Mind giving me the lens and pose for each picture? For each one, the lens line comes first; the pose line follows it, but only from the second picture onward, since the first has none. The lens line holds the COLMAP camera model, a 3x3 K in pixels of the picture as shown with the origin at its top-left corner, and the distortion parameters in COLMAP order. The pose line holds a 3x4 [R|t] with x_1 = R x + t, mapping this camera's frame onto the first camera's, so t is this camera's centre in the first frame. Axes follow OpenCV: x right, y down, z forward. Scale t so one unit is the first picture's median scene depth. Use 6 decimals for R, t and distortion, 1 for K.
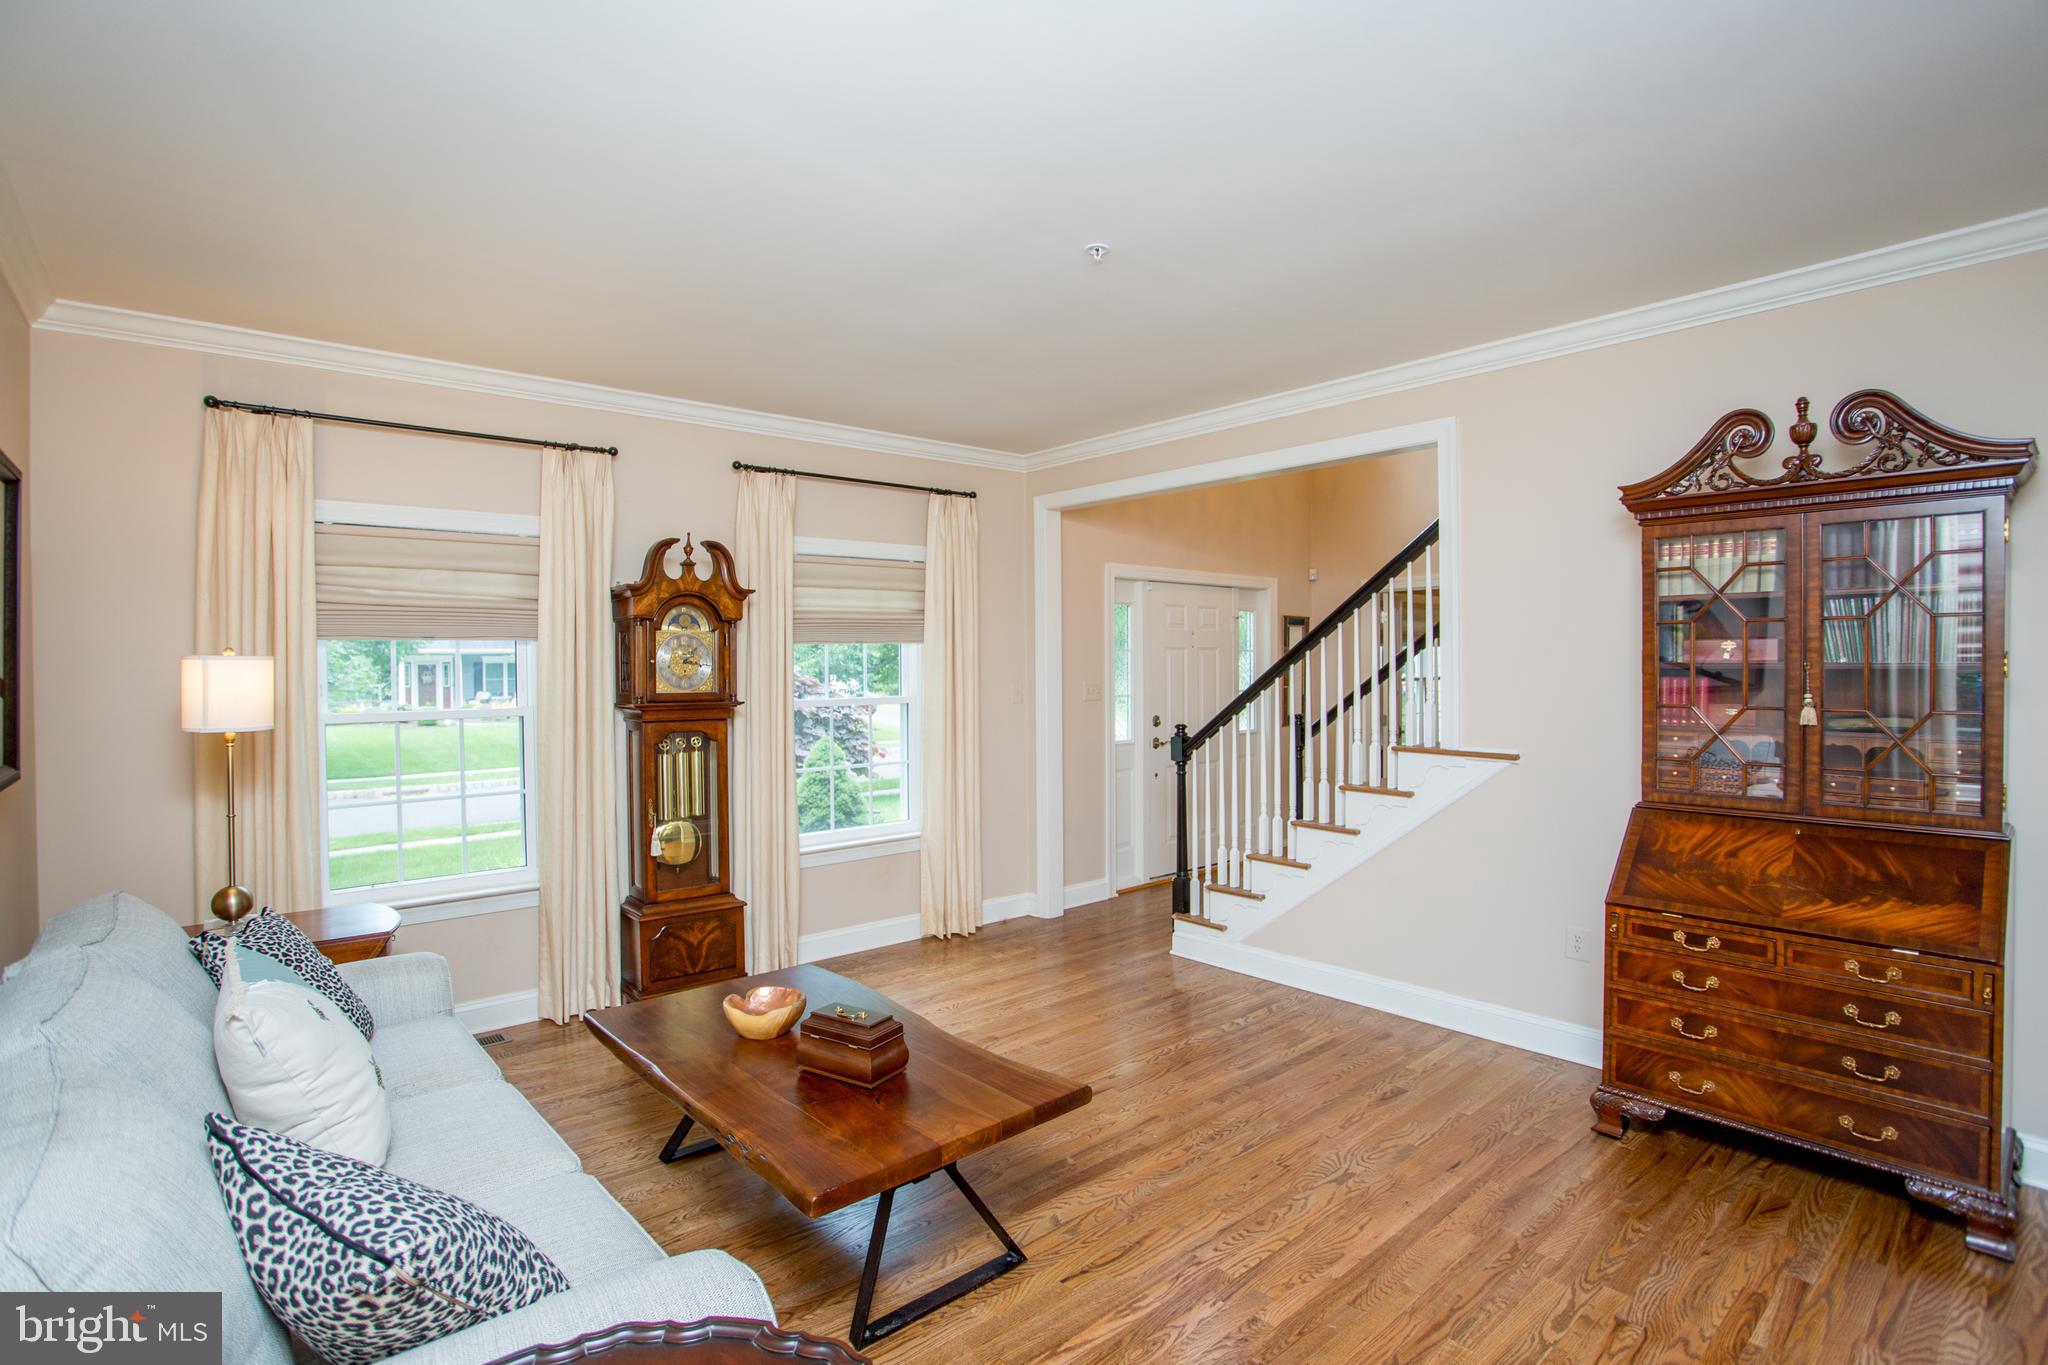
lens RADIAL K [[988.4, 0, 1027.6], [0, 988.4, 670.7], [0, 0, 1]] dist [-0.037480, 0.007233]
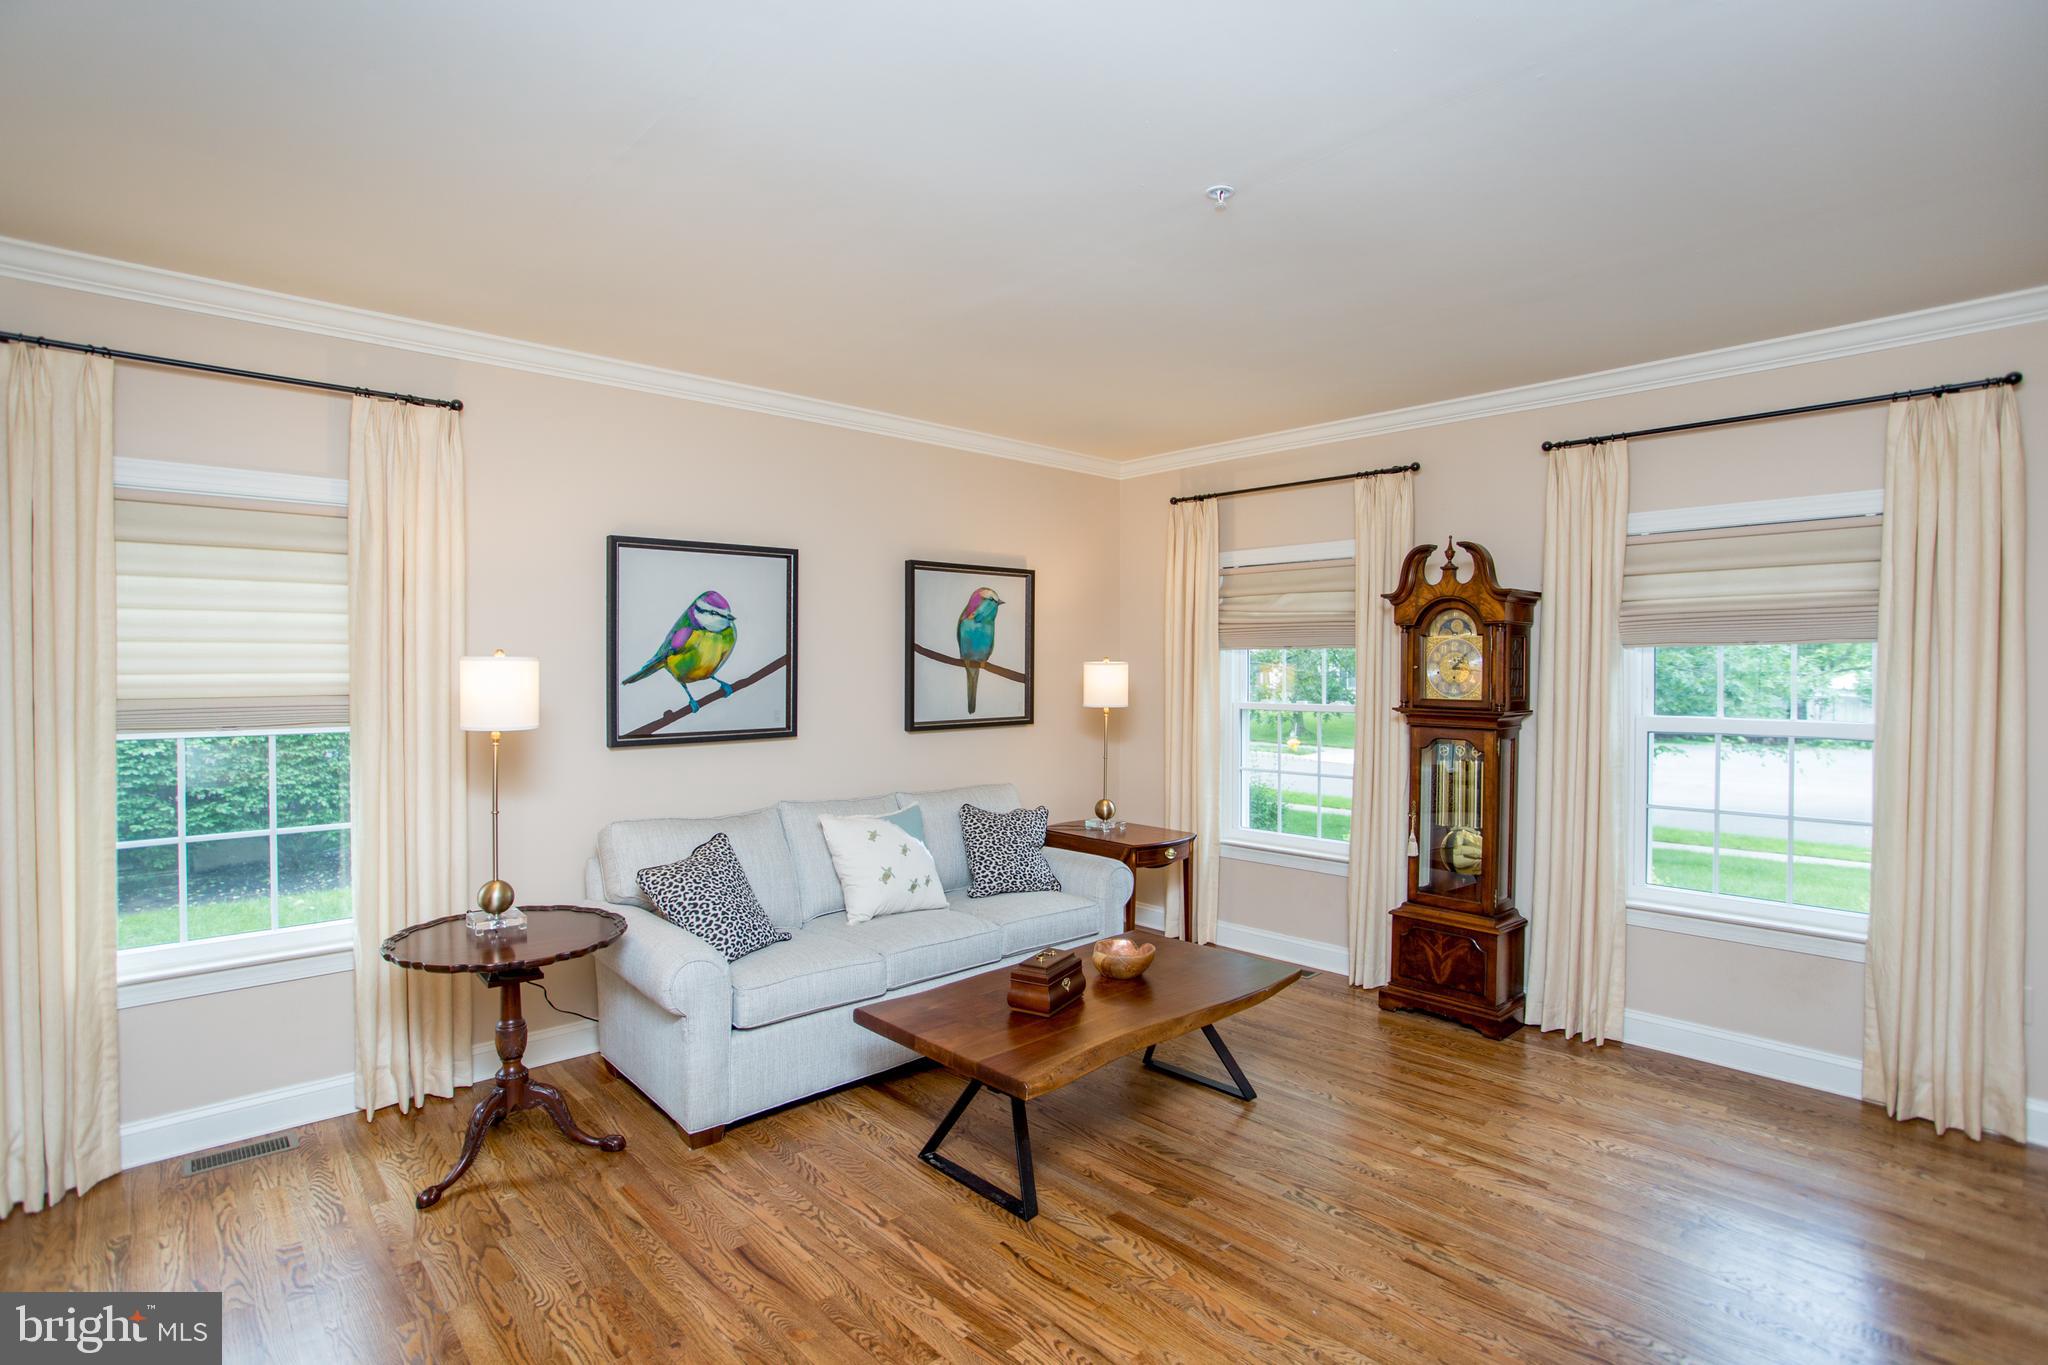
lens RADIAL K [[988.4, 0, 1028.1], [0, 988.4, 679.4], [0, 0, 1]] dist [-0.037480, 0.007233]
pose [[0.043717, 0.021481, -0.998813, 0.614207], [-0.011130, 0.999717, 0.021013, -0.013437], [0.998982, 0.010198, 0.043944, 0.538968]]
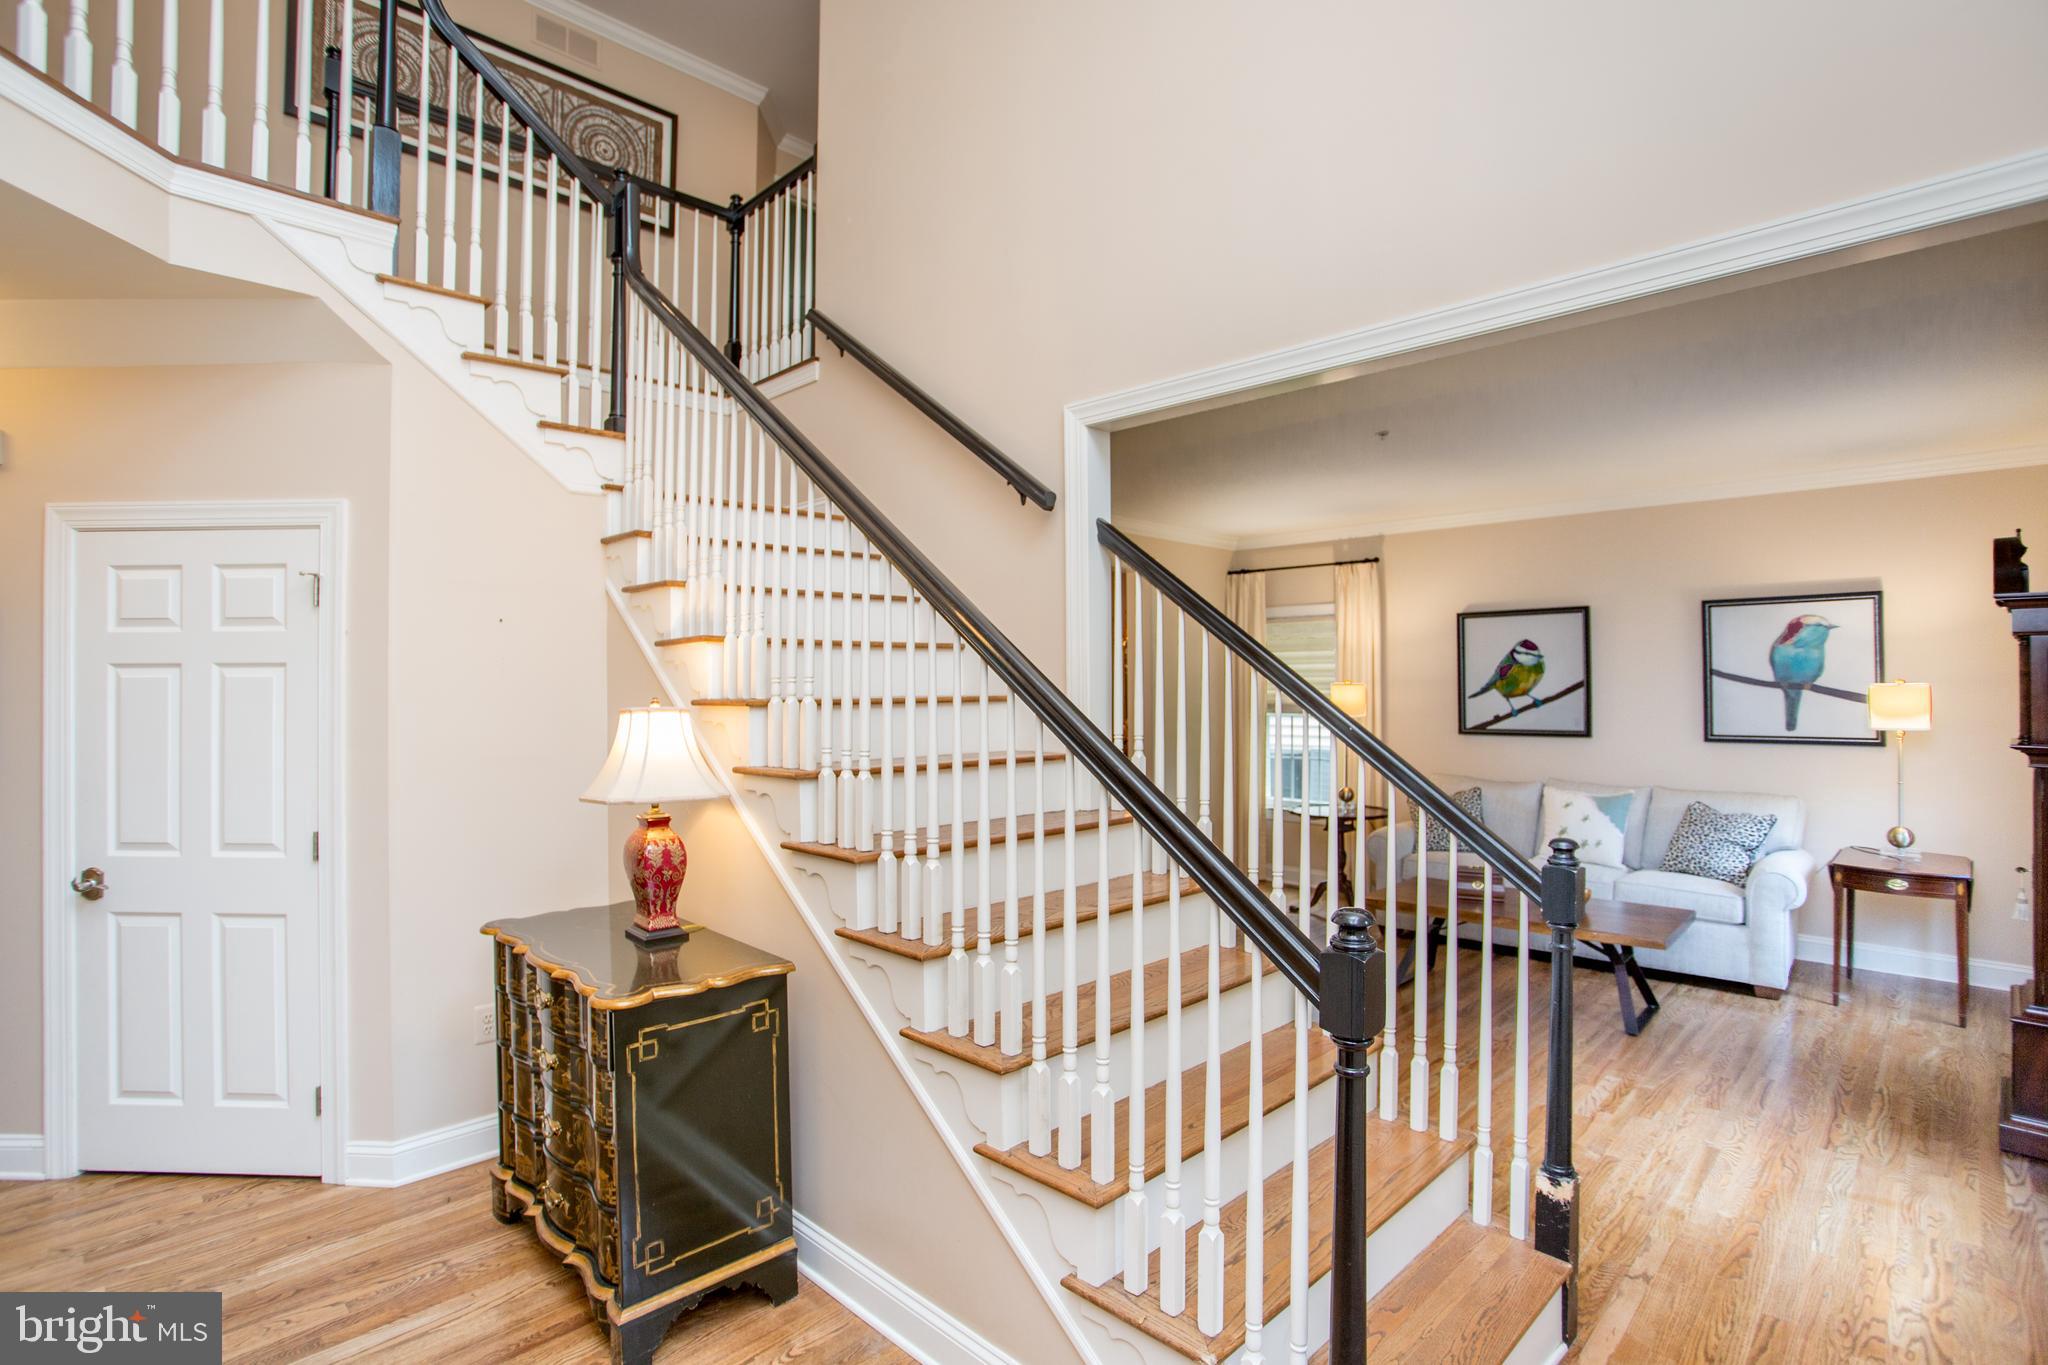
lens RADIAL K [[988.4, 0, 1026.0], [0, 988.4, 676.6], [0, 0, 1]] dist [-0.037480, 0.007233]
pose [[-0.995762, 0.011879, -0.091195, 0.535238], [0.011291, 0.999912, 0.006966, -0.039312], [0.091269, 0.005907, -0.995809, 1.726315]]
